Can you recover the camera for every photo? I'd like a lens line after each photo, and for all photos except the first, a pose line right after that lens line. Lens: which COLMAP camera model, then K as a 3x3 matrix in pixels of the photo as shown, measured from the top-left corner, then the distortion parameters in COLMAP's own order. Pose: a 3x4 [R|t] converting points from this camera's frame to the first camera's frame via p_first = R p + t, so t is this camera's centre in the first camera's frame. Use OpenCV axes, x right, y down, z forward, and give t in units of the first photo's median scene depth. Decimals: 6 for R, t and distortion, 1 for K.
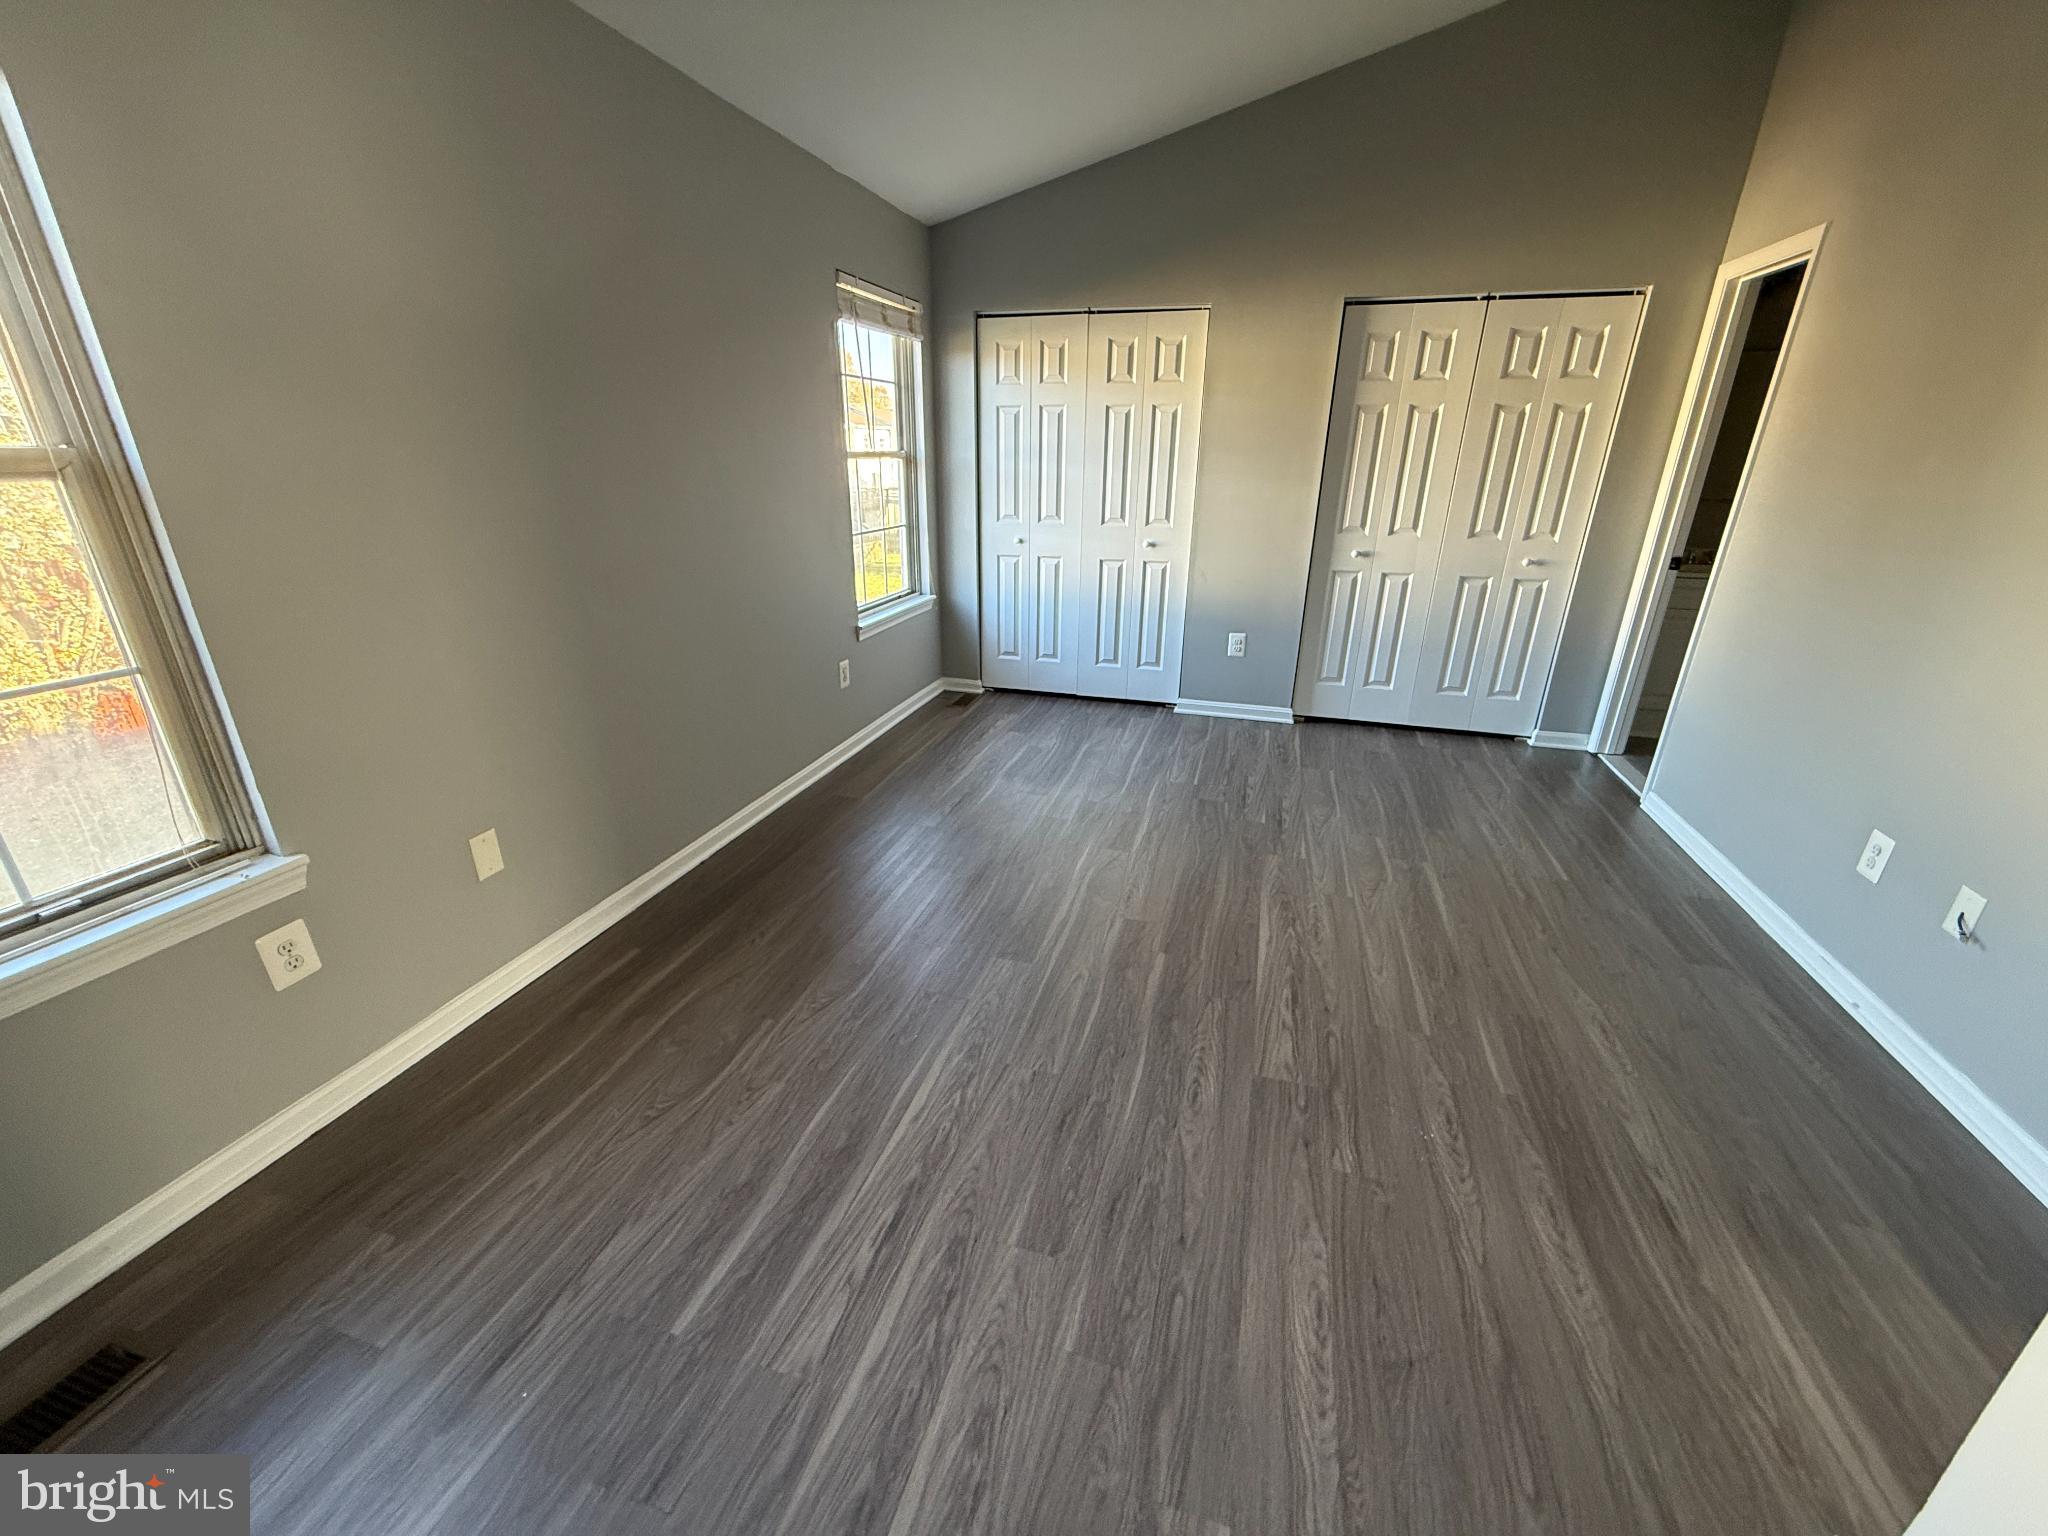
lens RADIAL K [[817.3, 0, 1016.4], [0, 817.3, 767.1], [0, 0, 1]] dist [0.001534, 0.000089]
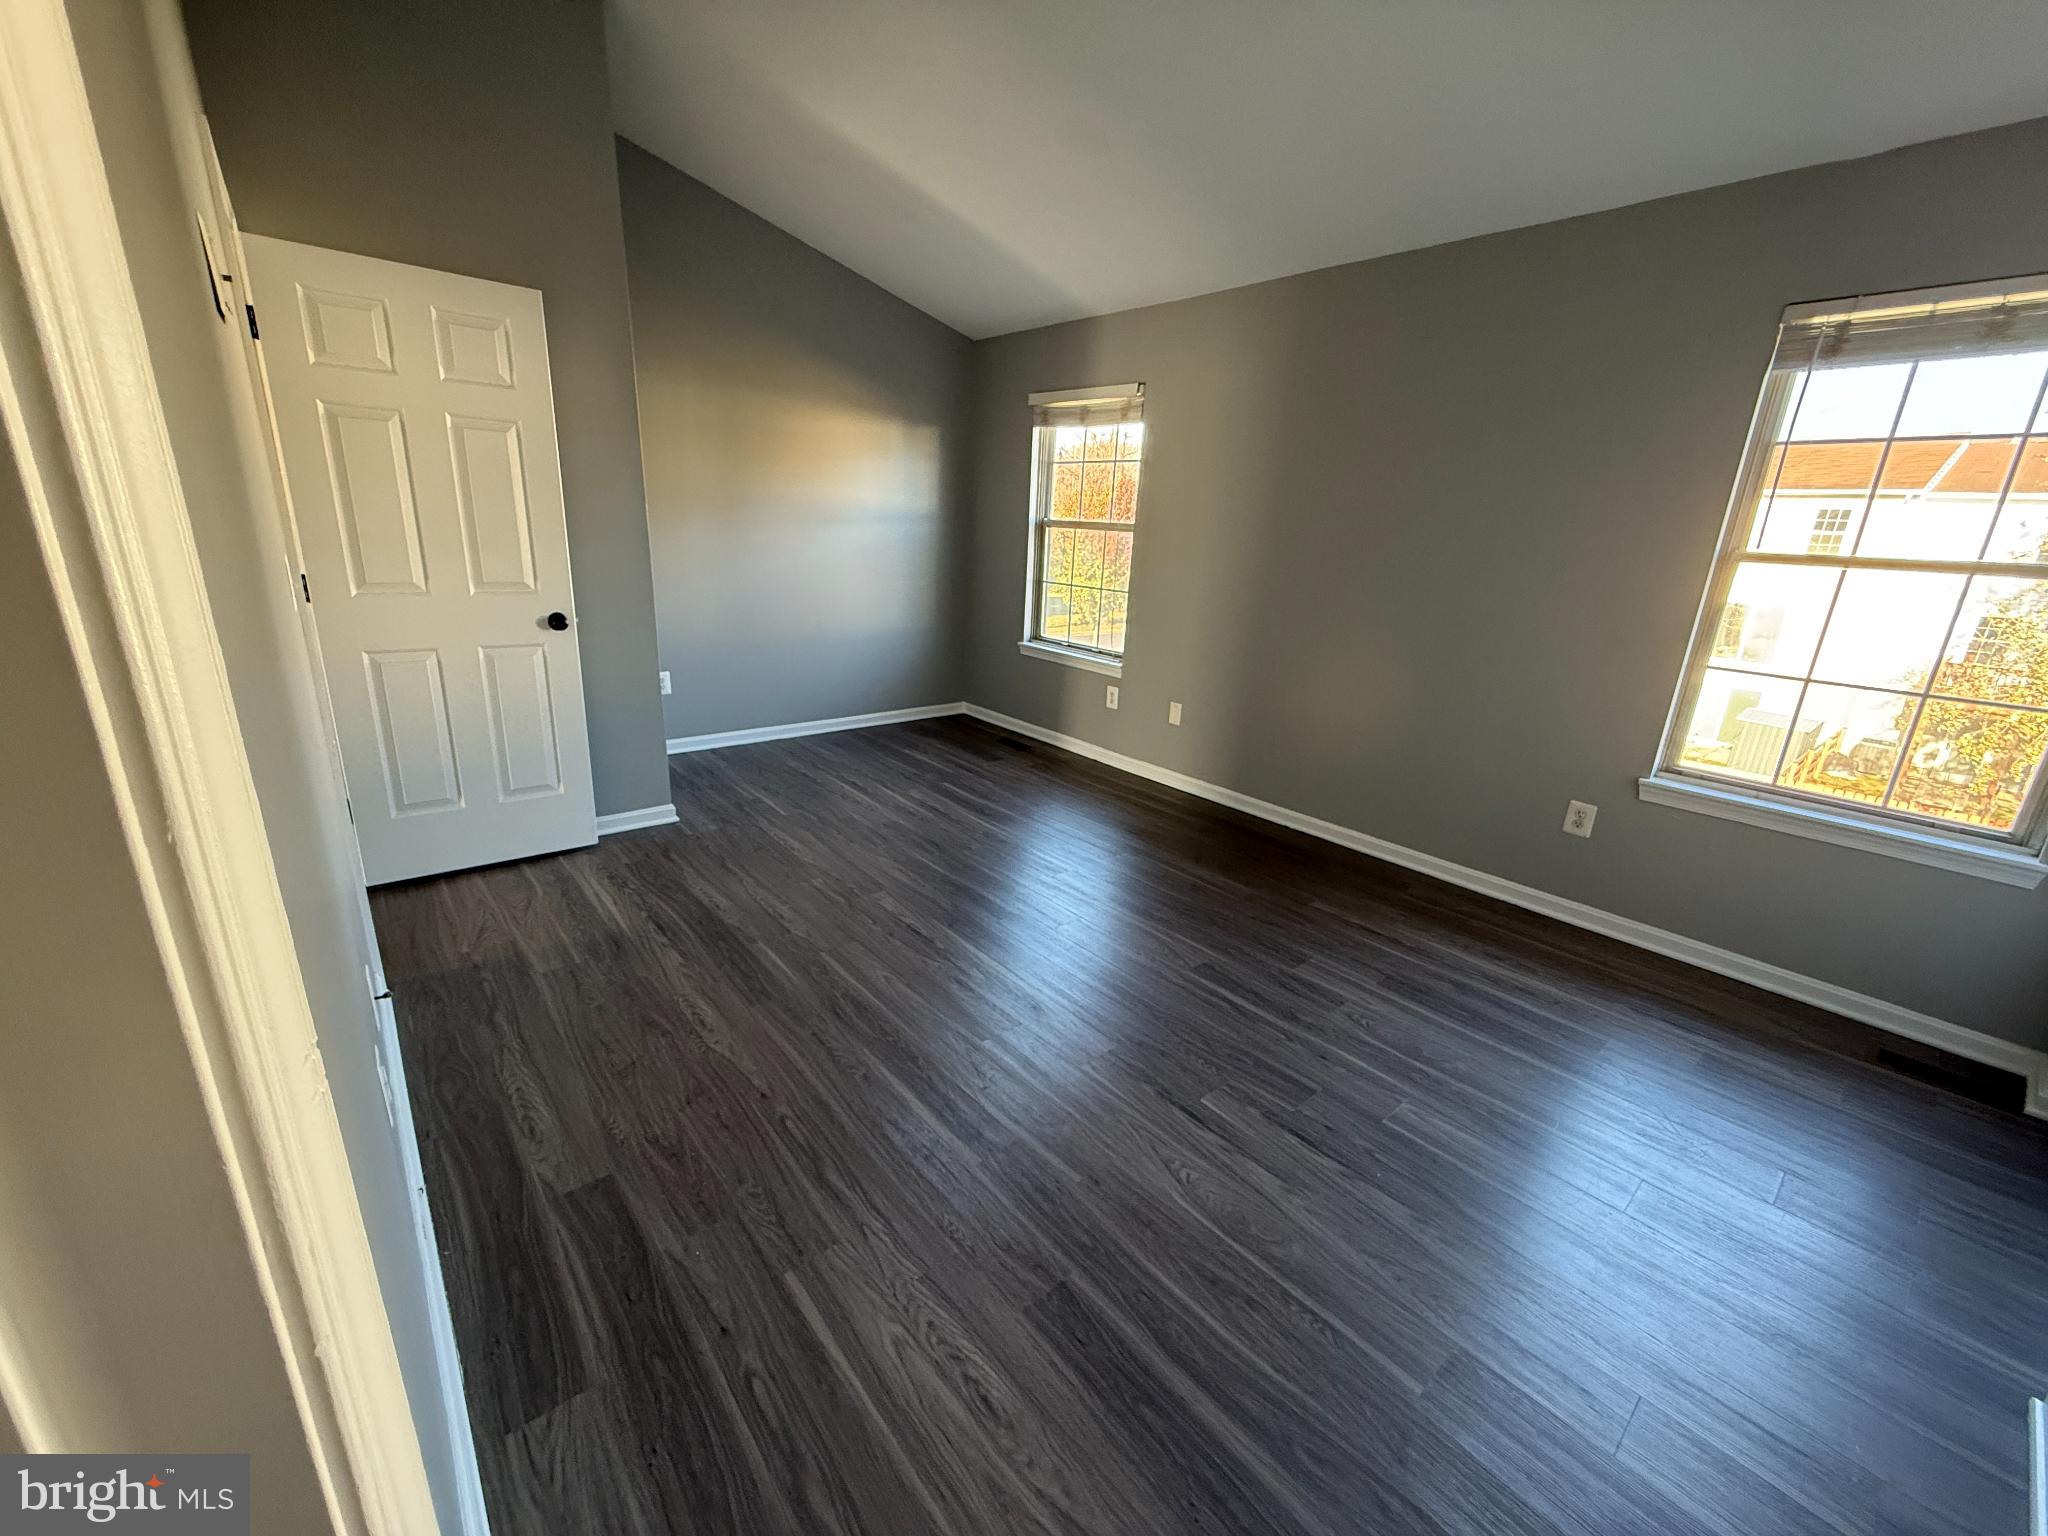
lens RADIAL K [[817.3, 0, 1024.2], [0, 817.3, 765.6], [0, 0, 1]] dist [0.001534, 0.000089]
pose [[-0.542468, 0.212469, -0.812764, 1.303792], [-0.348780, 0.823202, 0.447986, -0.590711], [0.764252, 0.526494, -0.372456, 1.562424]]
